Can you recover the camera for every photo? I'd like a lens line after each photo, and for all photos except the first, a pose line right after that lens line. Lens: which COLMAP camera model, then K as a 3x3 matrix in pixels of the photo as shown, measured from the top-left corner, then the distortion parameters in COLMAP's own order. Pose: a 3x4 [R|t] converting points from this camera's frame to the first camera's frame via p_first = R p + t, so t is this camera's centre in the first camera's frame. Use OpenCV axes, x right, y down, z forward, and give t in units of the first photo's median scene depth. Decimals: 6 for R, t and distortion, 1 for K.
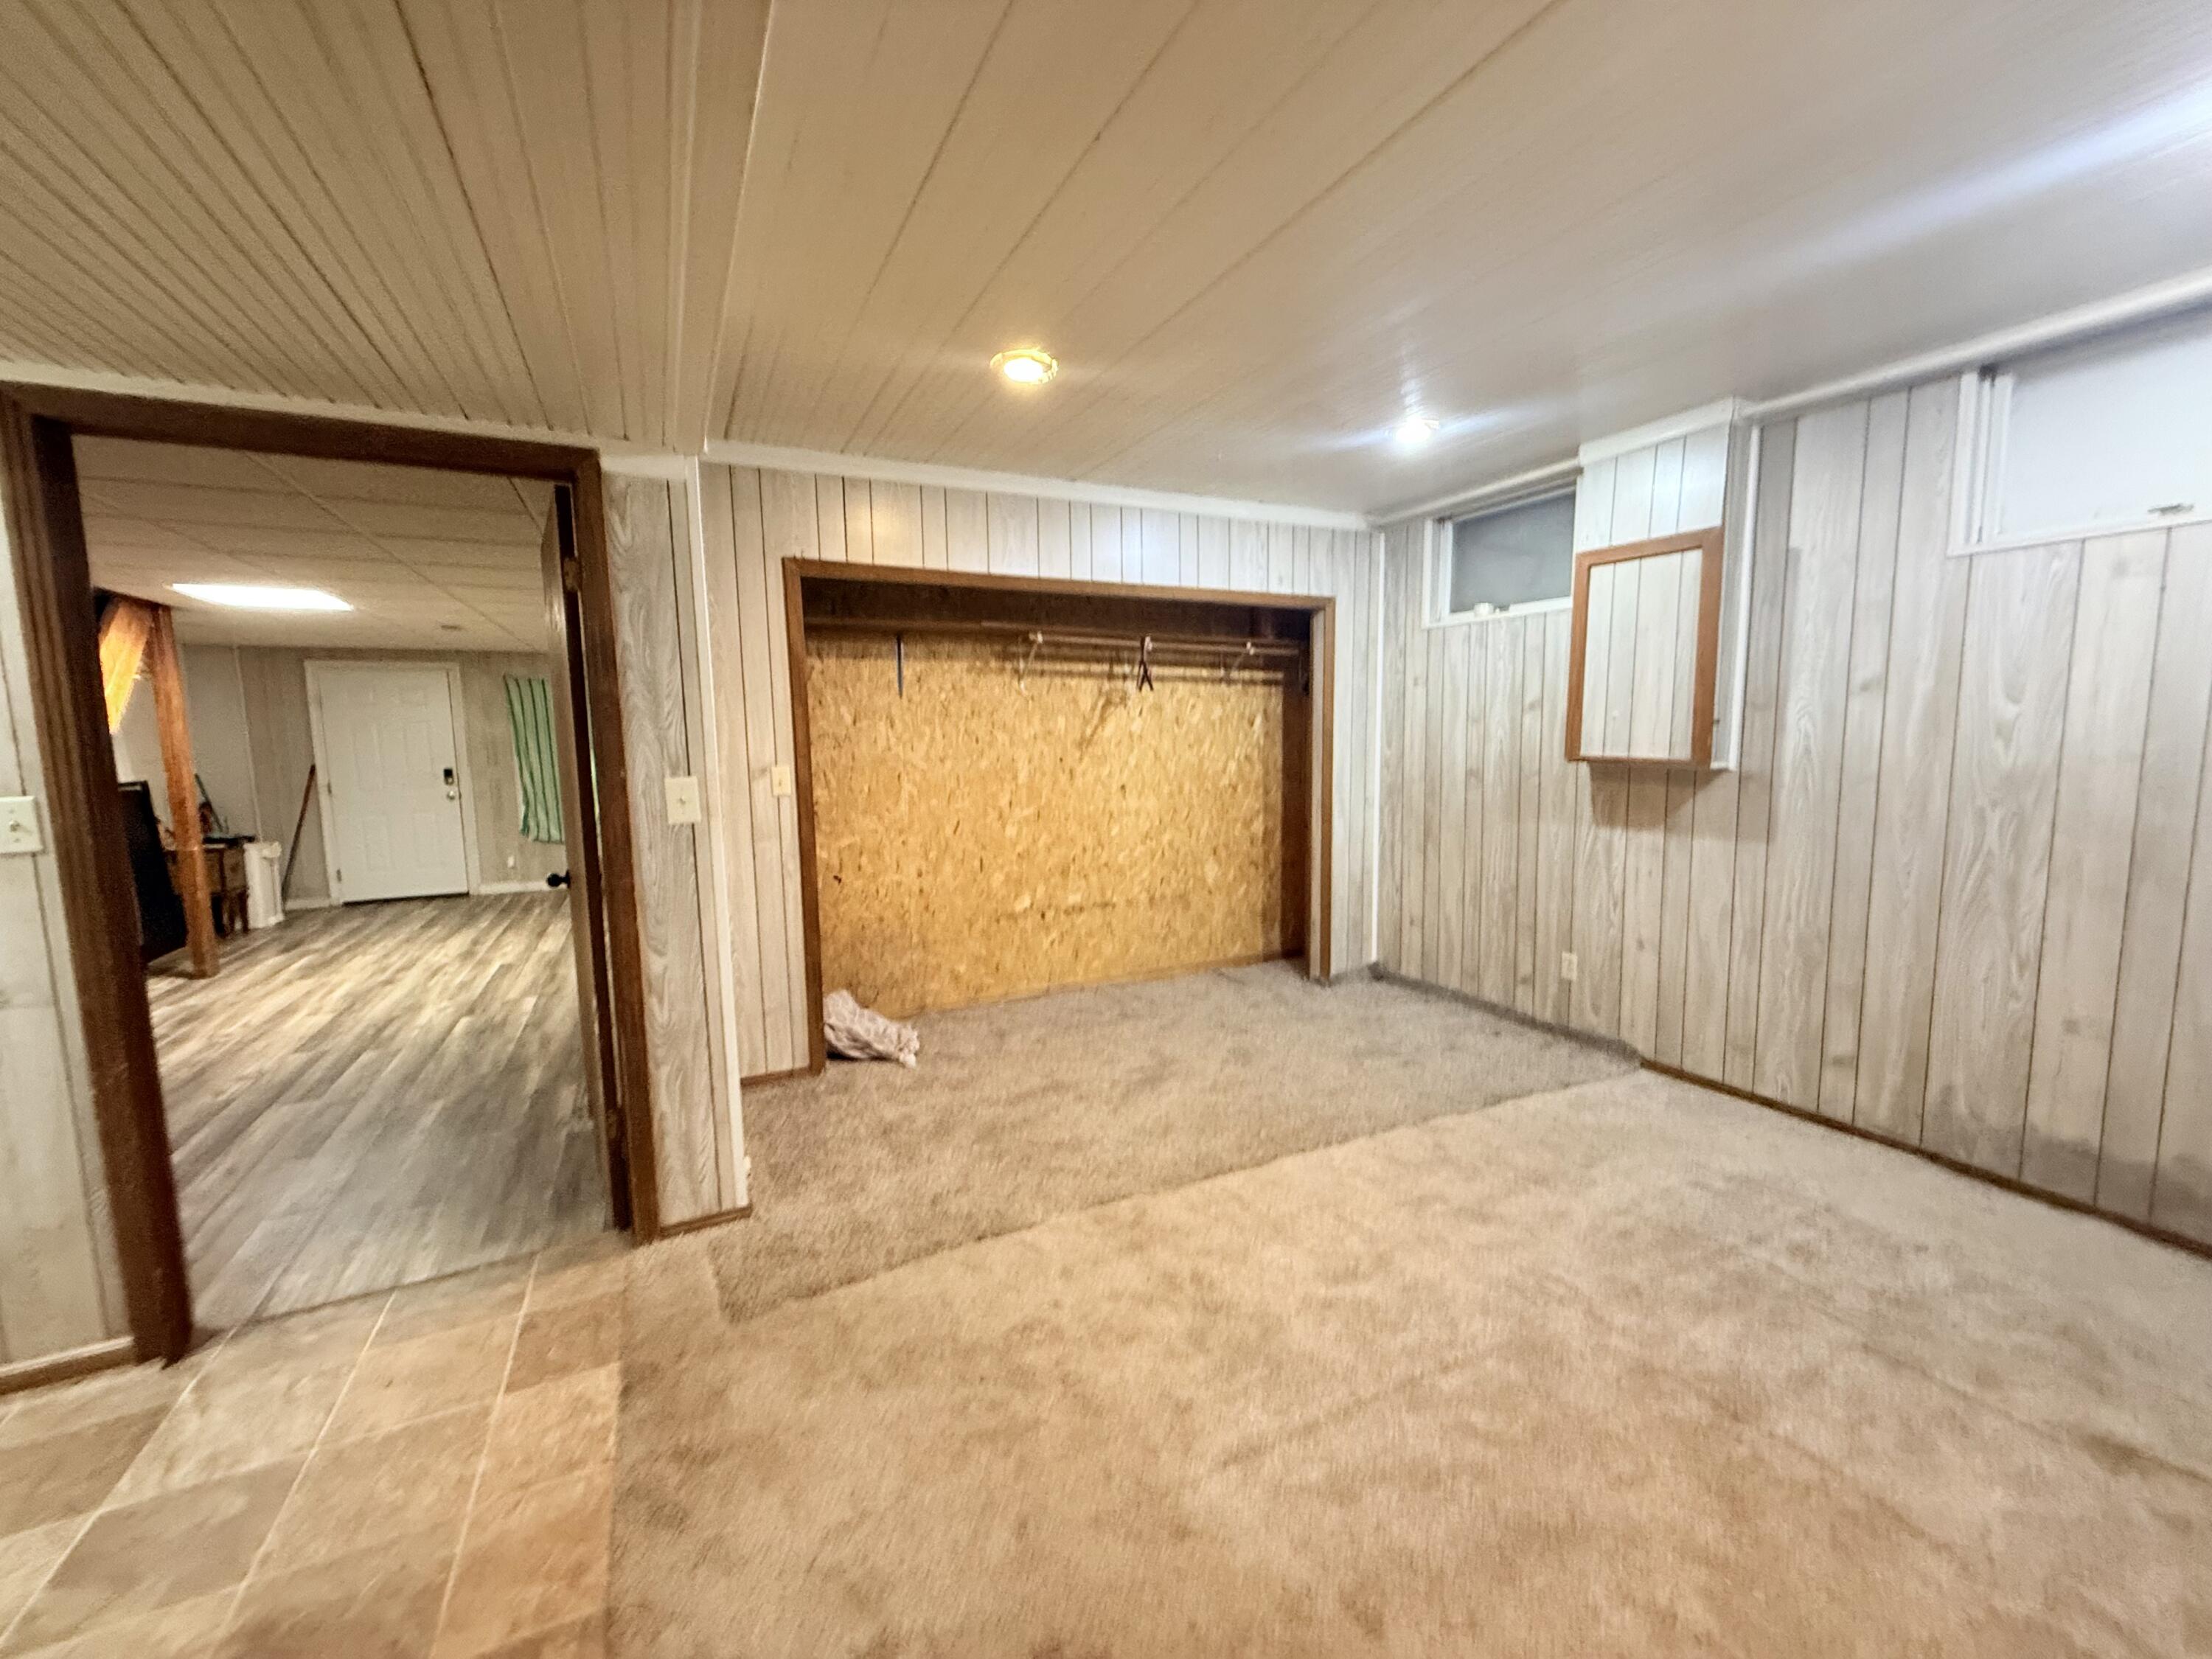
lens RADIAL K [[885.7, 0, 1098.8], [0, 885.7, 830.6], [0, 0, 1]] dist [-0.002121, 0.000319]
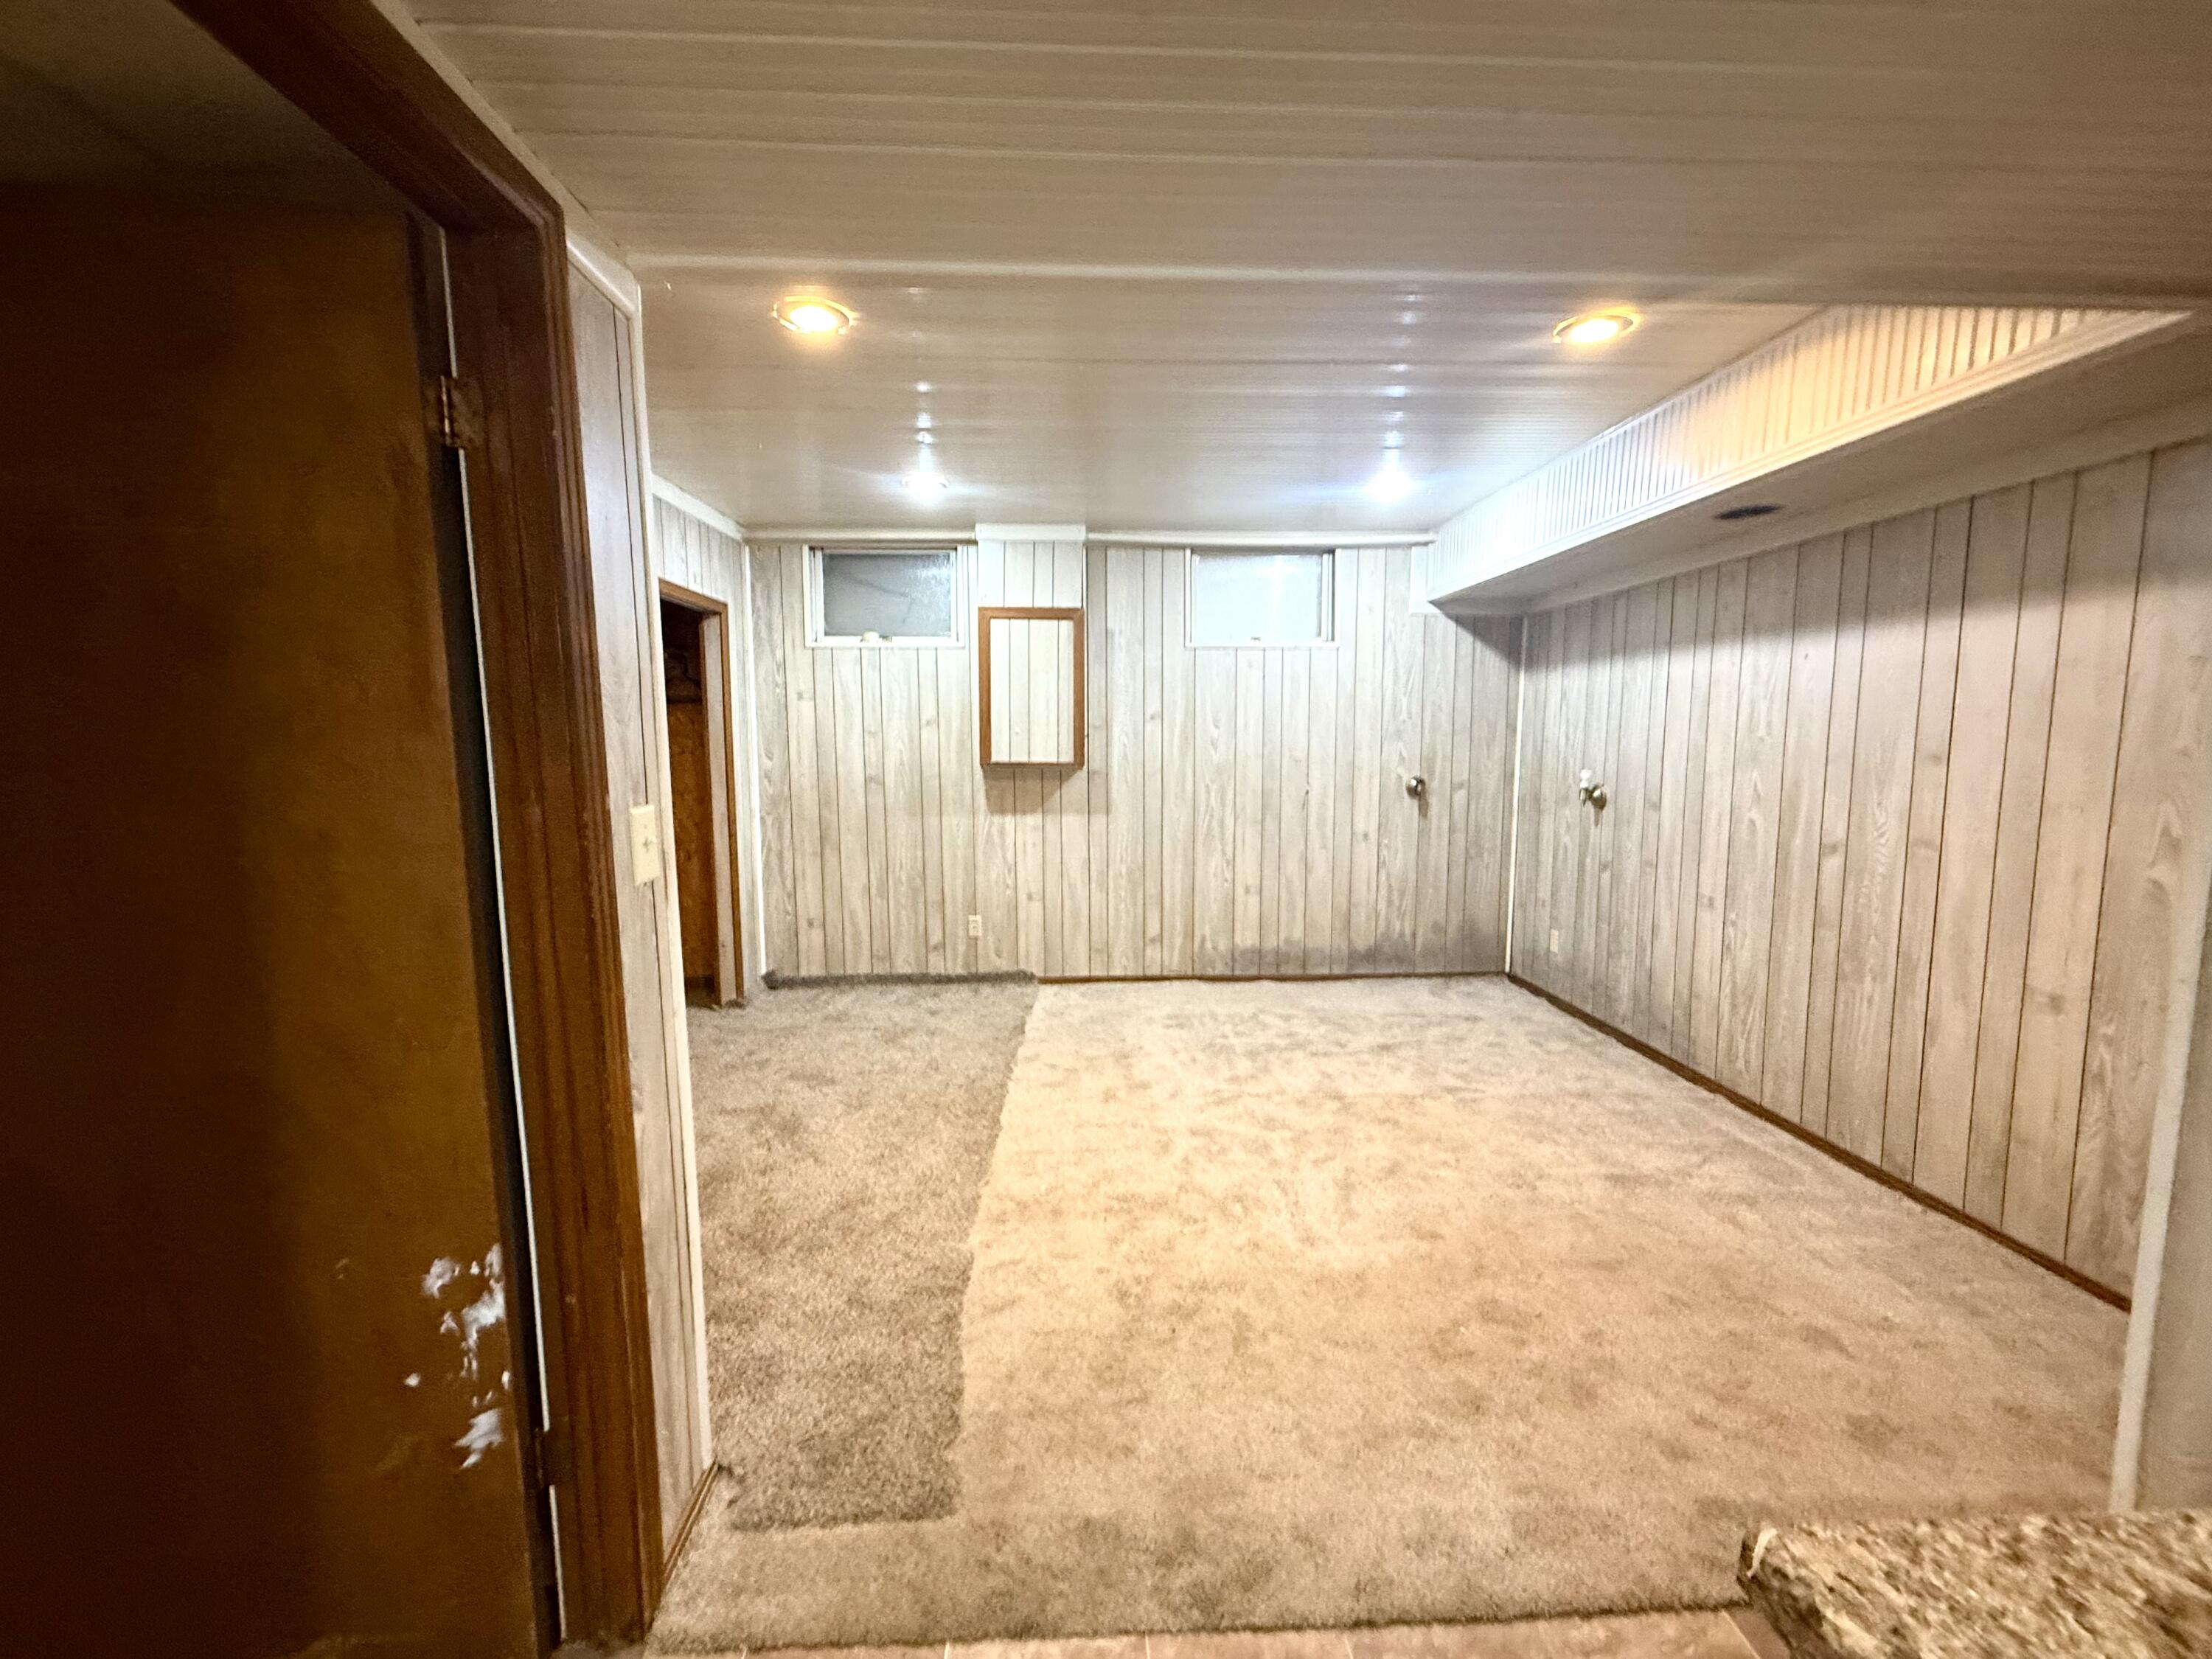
lens RADIAL K [[885.7, 0, 1103.8], [0, 885.7, 830.5], [0, 0, 1]] dist [-0.002121, 0.000319]
pose [[0.410104, -0.080913, 0.908443, -0.619176], [0.100400, 0.994008, 0.043210, -0.024281], [-0.906496, 0.073487, 0.415770, 0.327675]]
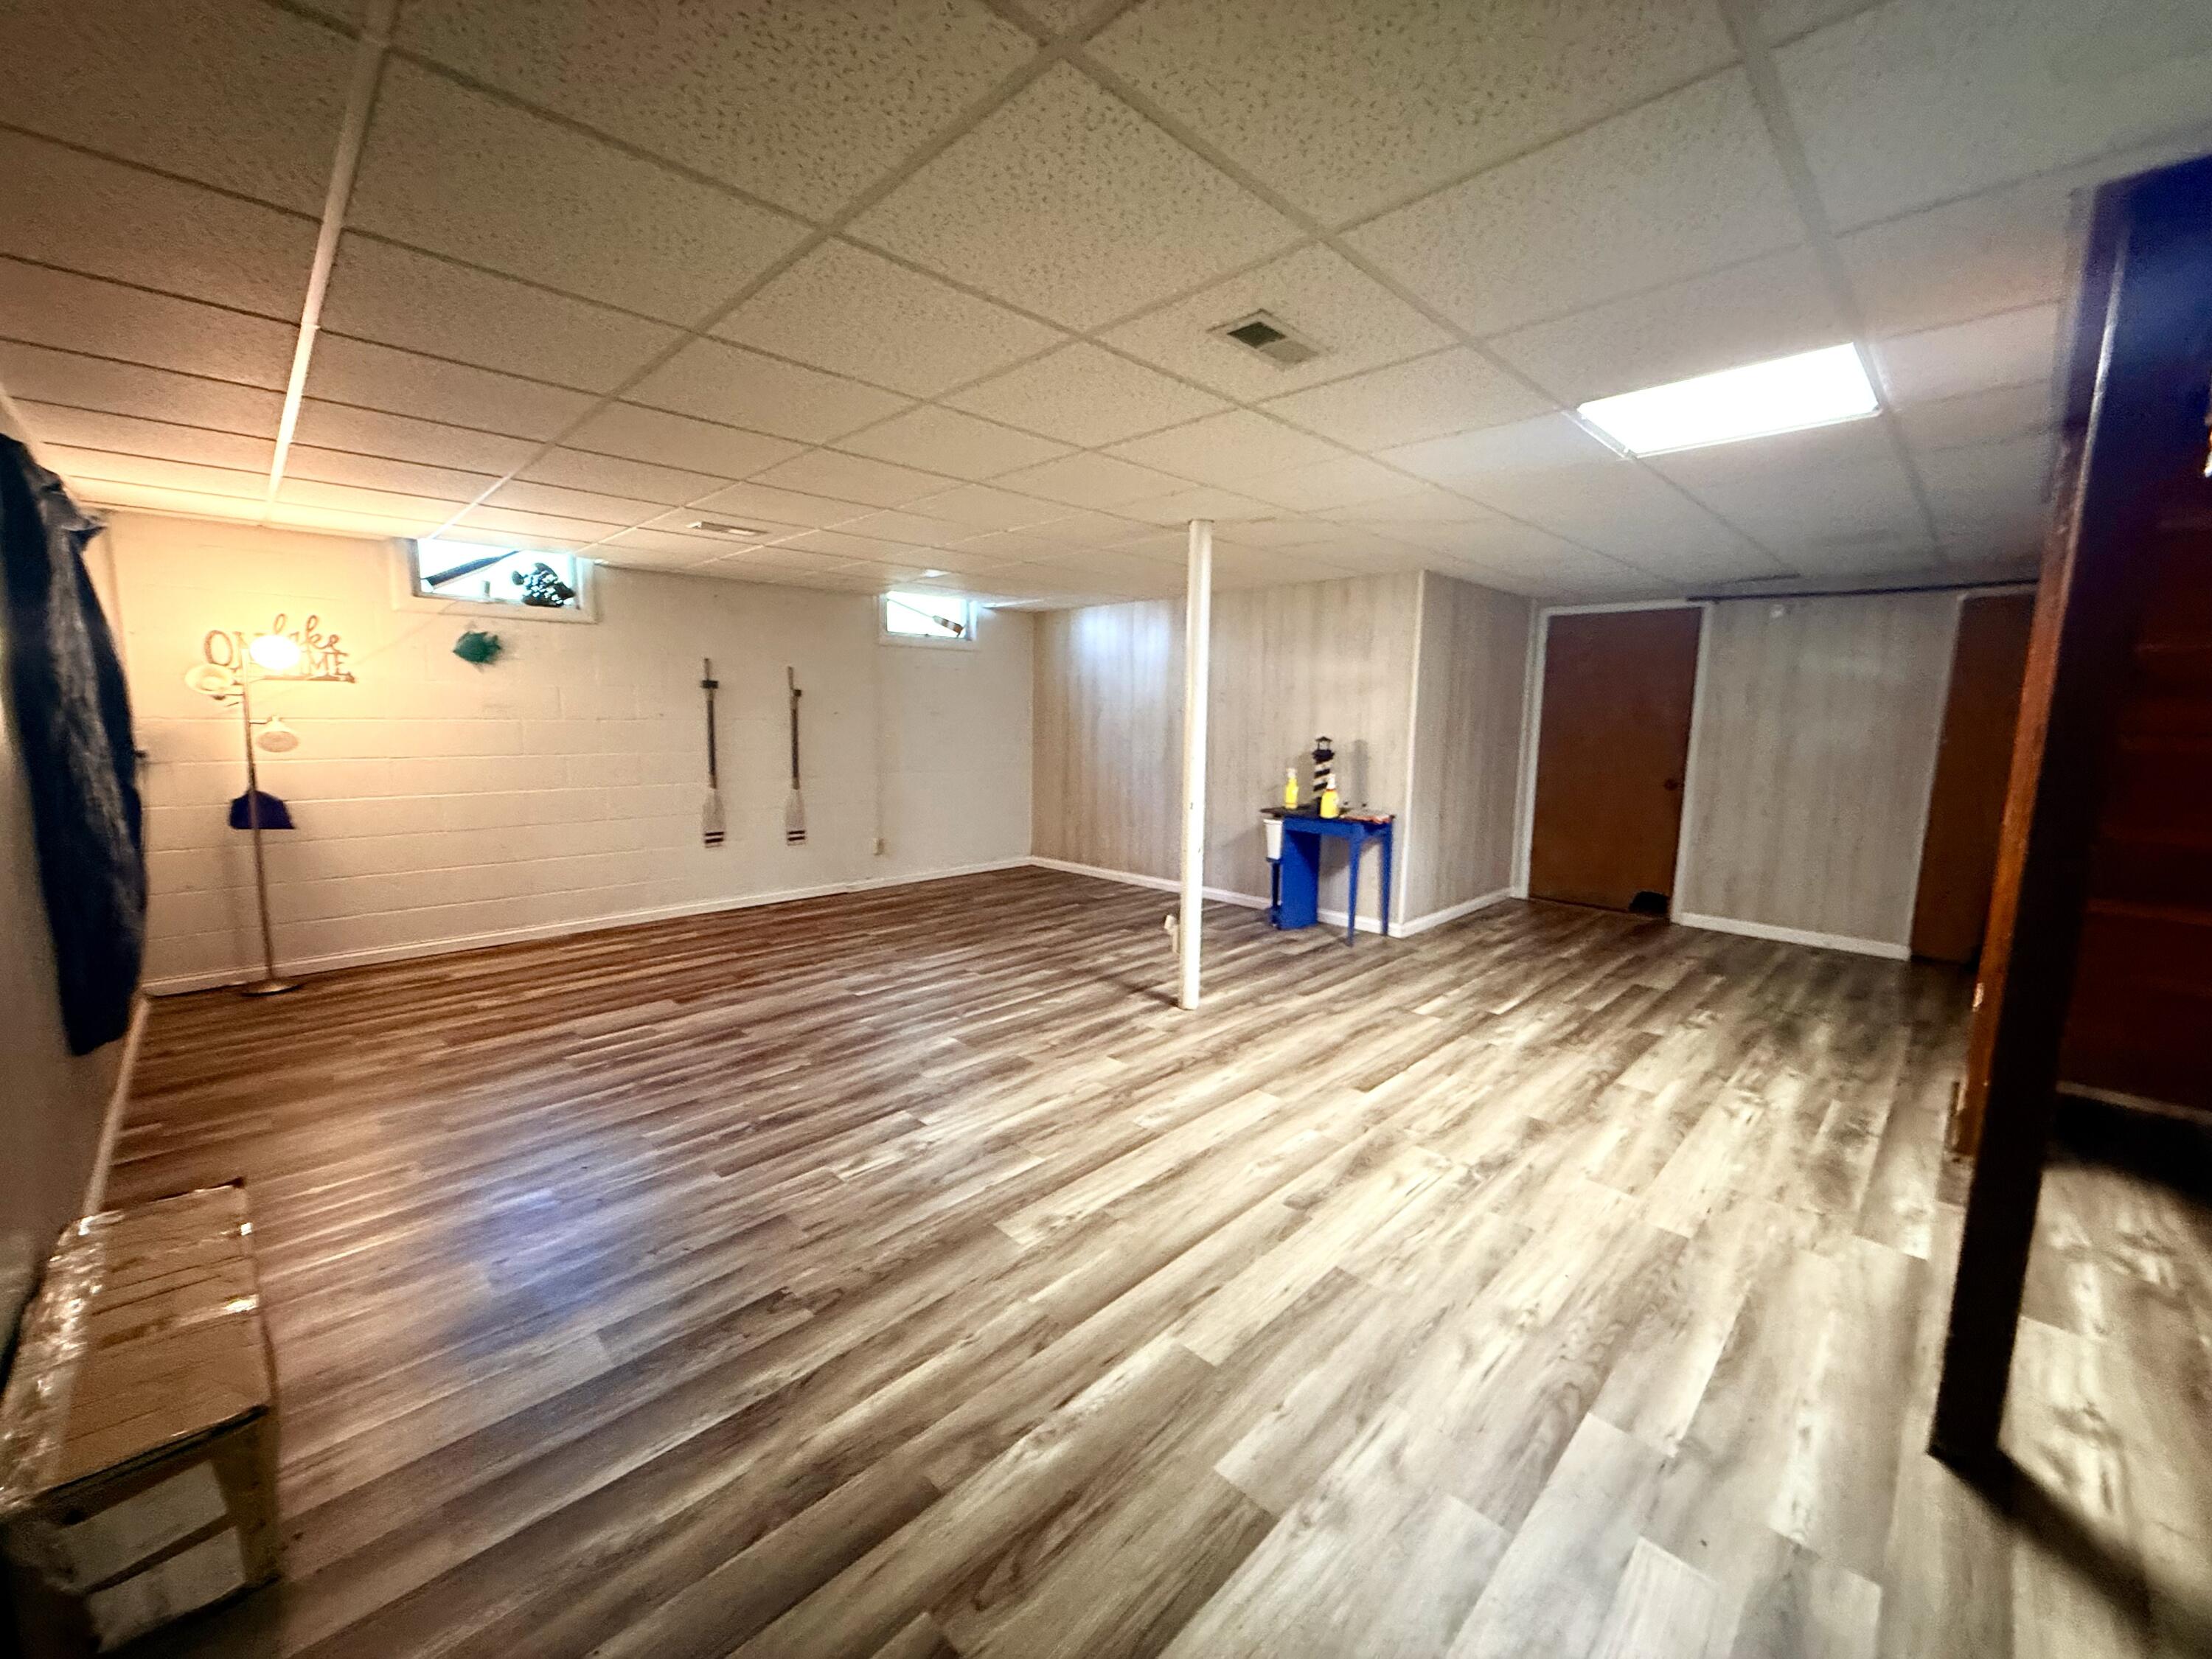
lens RADIAL K [[885.7, 0, 1100.6], [0, 885.7, 827.0], [0, 0, 1]] dist [-0.002121, 0.000319]
pose [[-0.309730, -0.114387, 0.943919, -1.862238], [0.098940, 0.983471, 0.151645, -0.205059], [-0.945663, 0.140360, -0.293293, 2.118085]]
